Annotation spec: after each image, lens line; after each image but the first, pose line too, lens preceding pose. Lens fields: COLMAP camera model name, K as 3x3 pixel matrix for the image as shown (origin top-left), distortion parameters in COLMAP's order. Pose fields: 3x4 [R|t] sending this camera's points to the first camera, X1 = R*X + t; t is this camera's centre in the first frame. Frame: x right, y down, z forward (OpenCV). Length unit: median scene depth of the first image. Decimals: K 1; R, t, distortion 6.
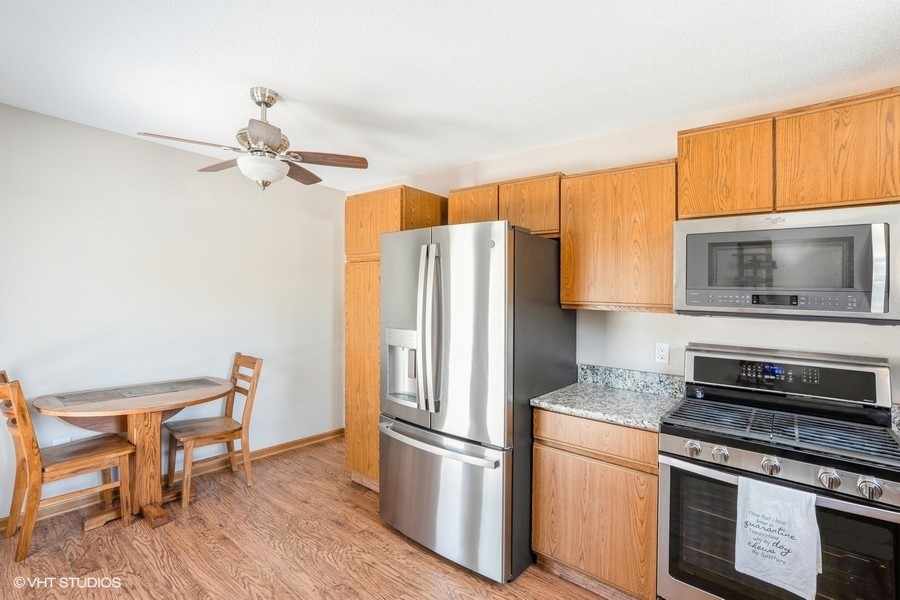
lens RADIAL K [[419.0, 0, 448.7], [0, 419.0, 303.2], [0, 0, 1]] dist [-0.000455, 0.000057]
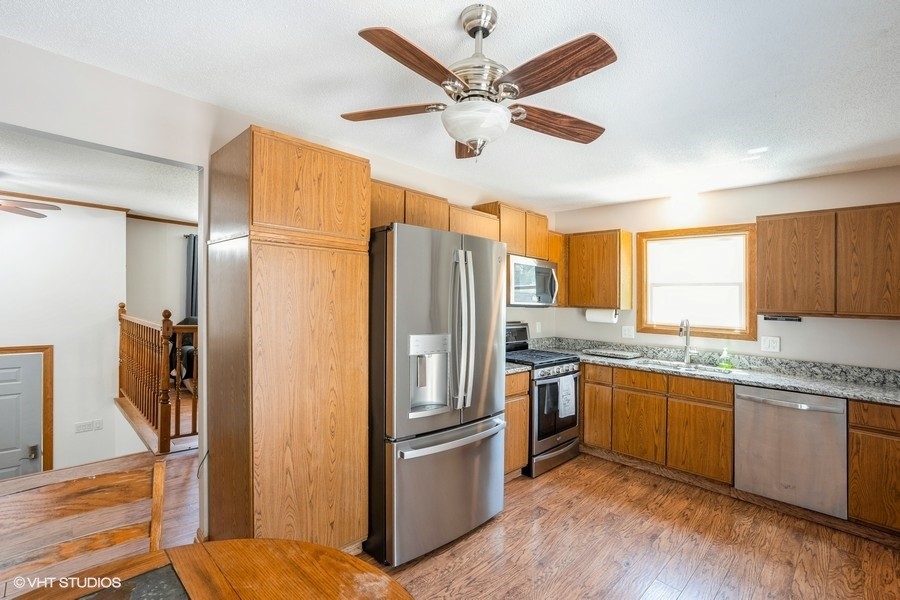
lens RADIAL K [[419.0, 0, 448.4], [0, 419.0, 294.0], [0, 0, 1]] dist [-0.000455, 0.000057]
pose [[0.105722, -0.013203, 0.994308, -1.100347], [-0.009831, 0.999849, 0.014322, -0.043733], [-0.994347, -0.011289, 0.105576, 0.926607]]
